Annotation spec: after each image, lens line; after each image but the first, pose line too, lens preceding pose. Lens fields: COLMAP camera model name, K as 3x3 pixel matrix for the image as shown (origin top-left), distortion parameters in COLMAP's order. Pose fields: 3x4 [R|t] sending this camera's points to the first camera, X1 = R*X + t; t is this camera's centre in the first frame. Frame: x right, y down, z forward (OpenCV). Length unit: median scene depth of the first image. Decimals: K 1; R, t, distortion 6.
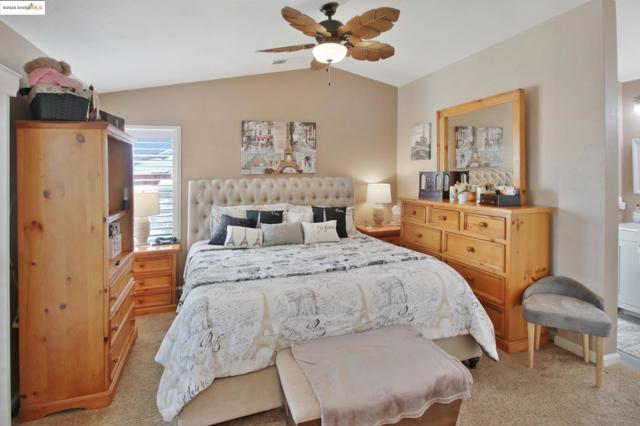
lens RADIAL K [[314.5, 0, 320.1], [0, 314.5, 194.1], [0, 0, 1]] dist [-0.001033, -0.000438]
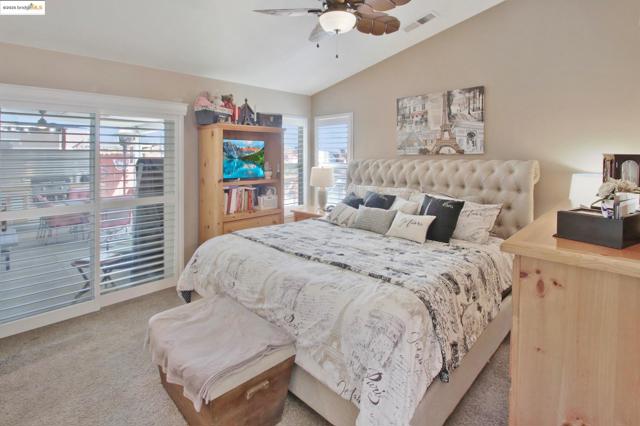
lens RADIAL K [[330.3, 0, 320.1], [0, 330.3, 173.8], [0, 0, 1]] dist [-0.000798, -0.000803]
pose [[0.448746, 0.061755, -0.891523, 0.535004], [-0.062478, 0.997336, 0.037636, -0.027416], [0.891473, 0.038811, 0.451409, 0.328736]]
